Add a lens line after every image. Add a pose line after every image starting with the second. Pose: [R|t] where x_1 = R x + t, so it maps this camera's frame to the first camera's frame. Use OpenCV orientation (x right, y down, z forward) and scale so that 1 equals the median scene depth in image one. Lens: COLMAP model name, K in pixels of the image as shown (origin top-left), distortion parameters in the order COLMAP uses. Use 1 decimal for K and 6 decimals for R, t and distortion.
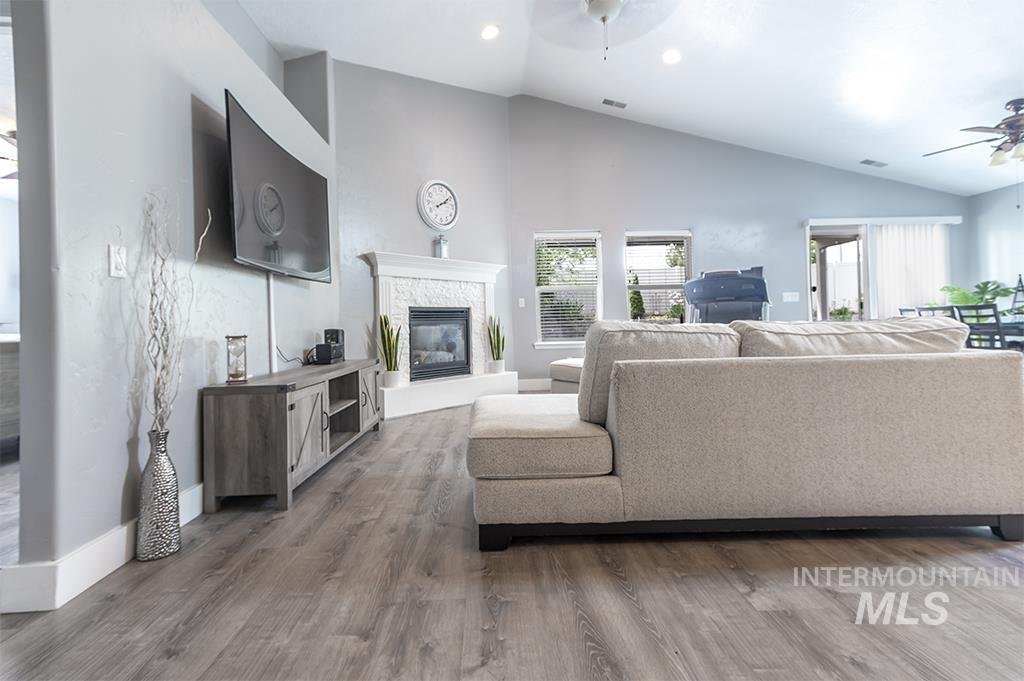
lens RADIAL K [[479.7, 0, 506.5], [0, 479.7, 319.2], [0, 0, 1]] dist [0.021429, 0.000595]
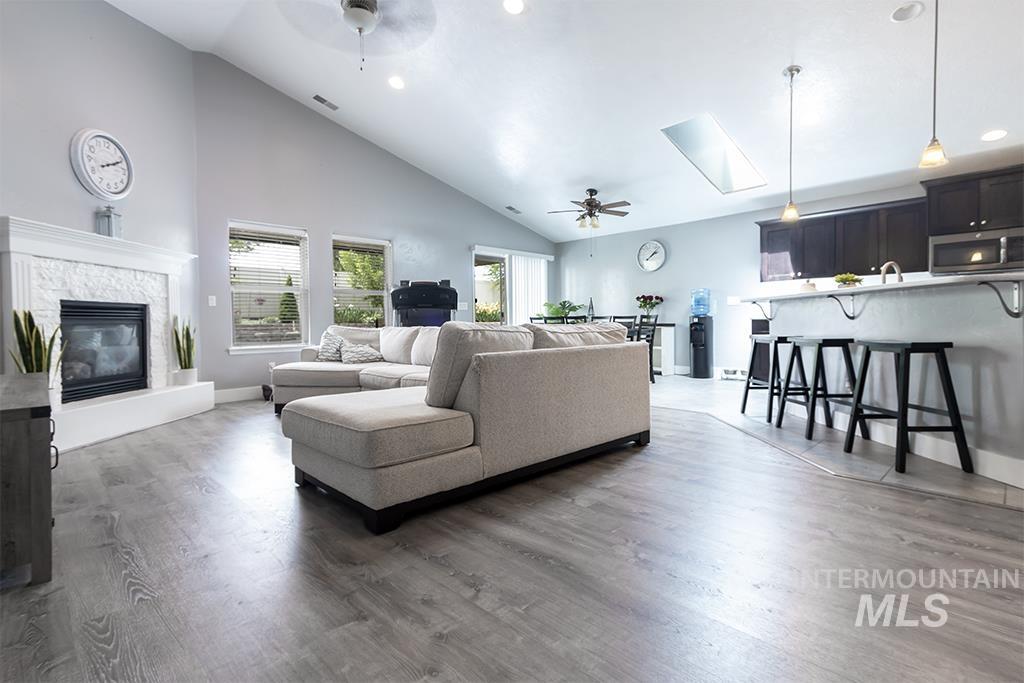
lens RADIAL K [[487.5, 0, 510.7], [0, 487.5, 329.8], [0, 0, 1]] dist [0.018895, -0.000111]
pose [[0.736033, 0.004581, 0.676931, -0.227062], [-0.012322, 0.999902, 0.006631, 0.005980], [-0.676834, -0.013222, 0.736017, 0.003096]]
